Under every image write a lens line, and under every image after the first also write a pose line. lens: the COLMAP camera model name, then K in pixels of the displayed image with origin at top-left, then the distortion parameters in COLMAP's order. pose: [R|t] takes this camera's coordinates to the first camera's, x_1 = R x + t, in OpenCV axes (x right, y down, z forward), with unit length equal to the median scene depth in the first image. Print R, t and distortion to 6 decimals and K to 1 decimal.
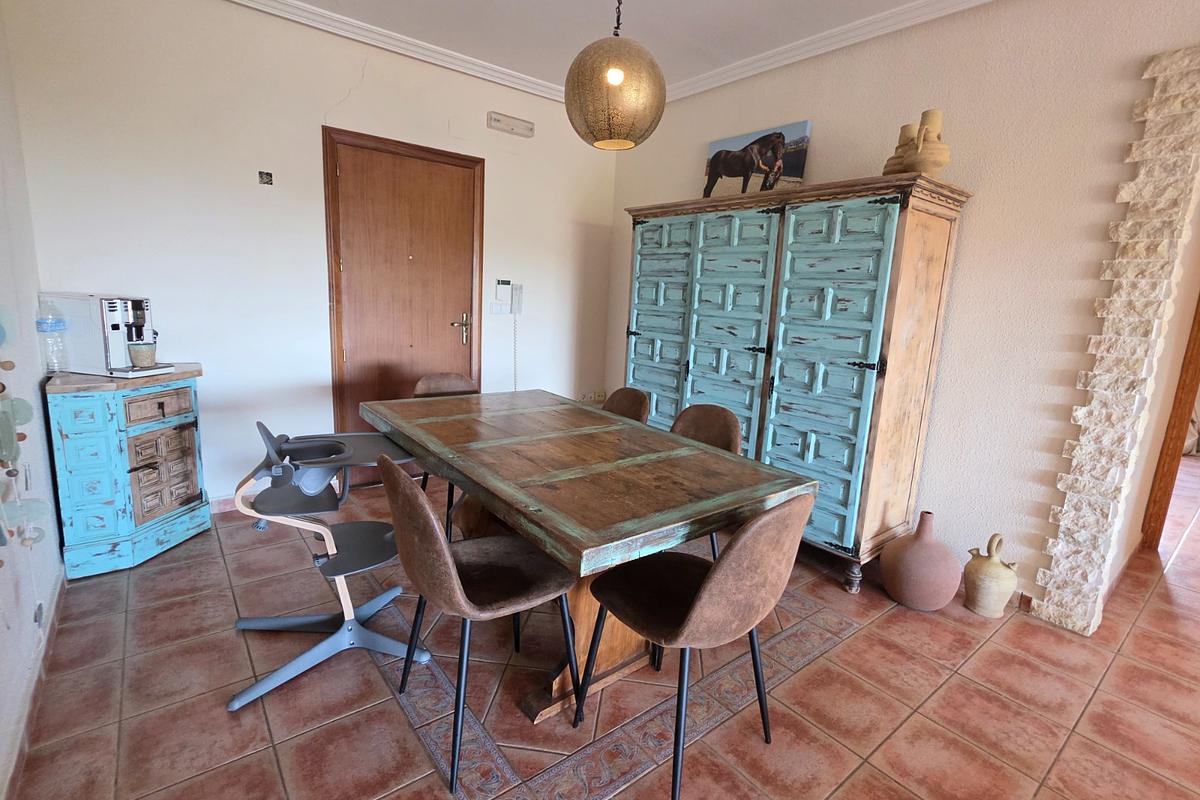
lens RADIAL K [[552.8, 0, 601.2], [0, 552.8, 403.2], [0, 0, 1]] dist [-0.008013, 0.001728]
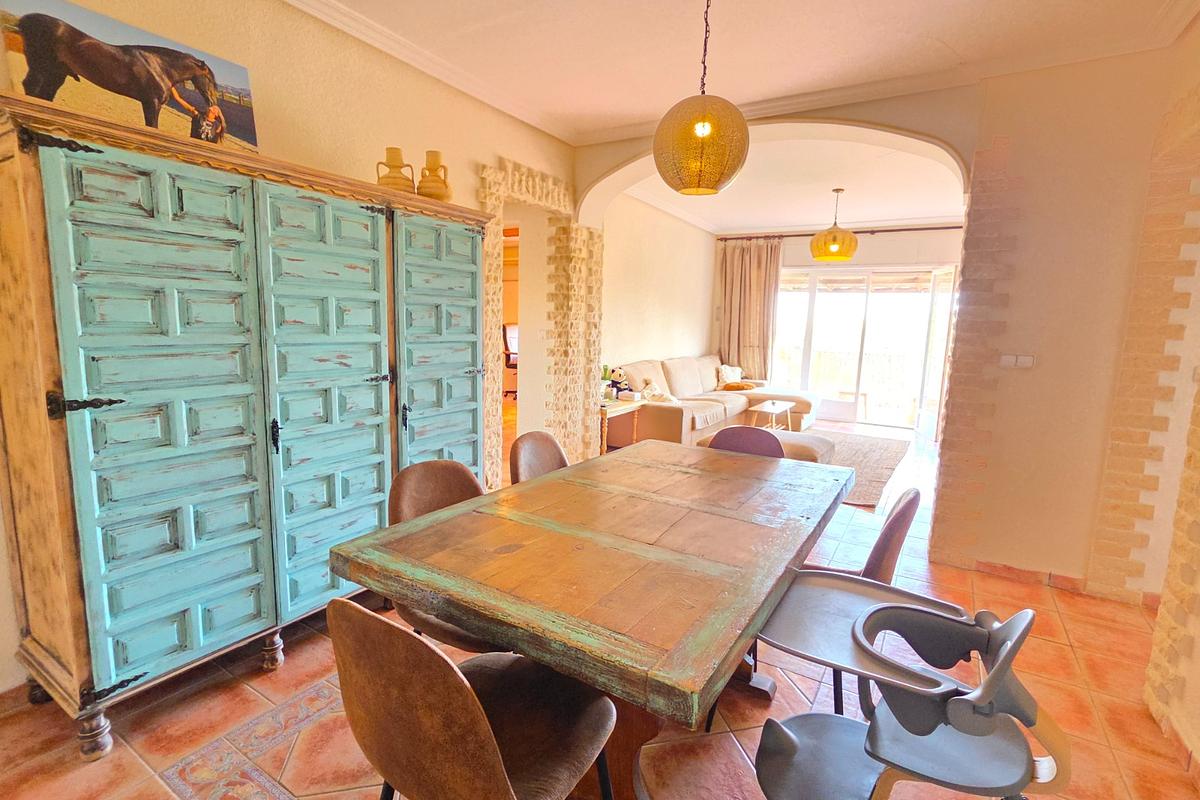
lens RADIAL K [[552.8, 0, 603.6], [0, 552.8, 400.0], [0, 0, 1]] dist [-0.008013, 0.001728]
pose [[-0.335873, -0.192577, 0.922010, -0.563860], [0.140883, 0.957593, 0.251331, -0.215855], [-0.931312, 0.214311, -0.294499, 0.900925]]
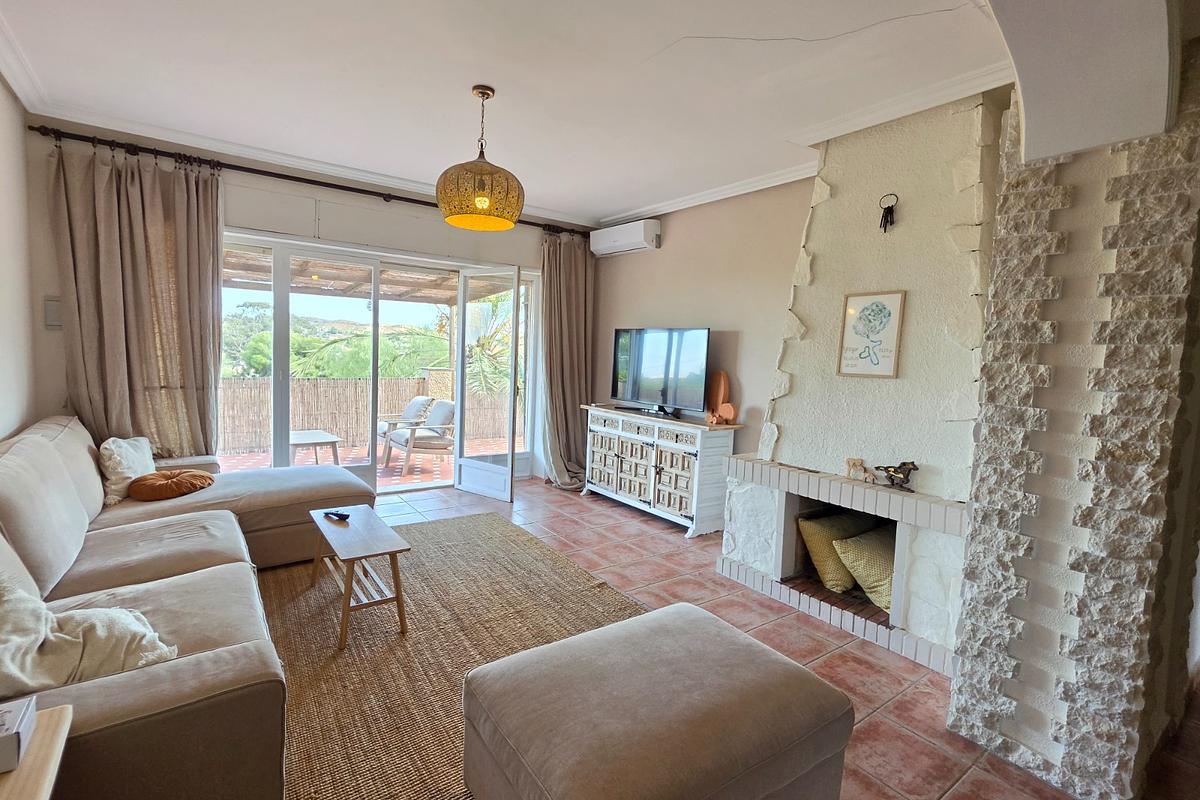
lens RADIAL K [[552.8, 0, 600.3], [0, 552.8, 400.2], [0, 0, 1]] dist [-0.008013, 0.001728]
pose [[-0.995148, -0.090632, 0.038289, 0.737005], [-0.076145, 0.955905, 0.283634, -0.086817], [-0.062306, 0.279343, -0.958168, 0.509571]]
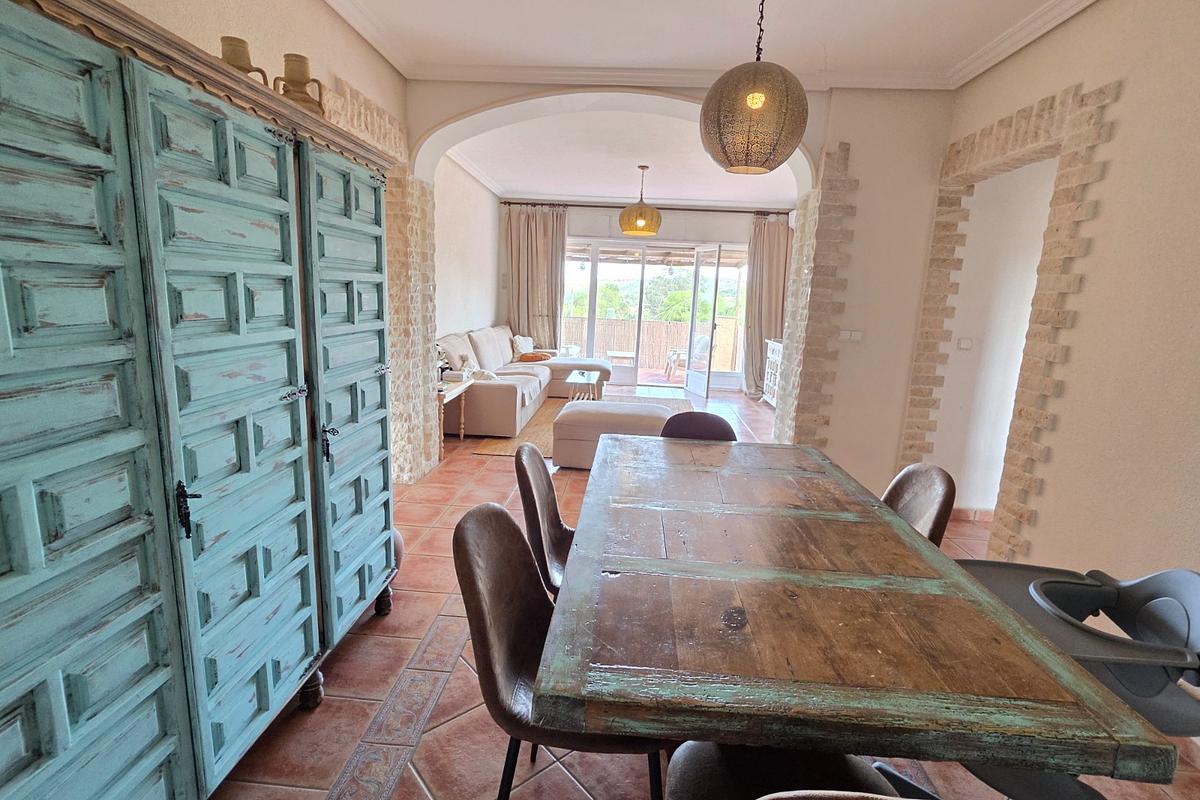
lens RADIAL K [[552.8, 0, 597.3], [0, 552.8, 400.0], [0, 0, 1]] dist [-0.008013, 0.001728]
pose [[-0.732867, -0.208660, 0.647585, -0.286576], [0.054913, 0.930565, 0.361984, -0.262849], [-0.678152, 0.300847, -0.670523, 1.120875]]
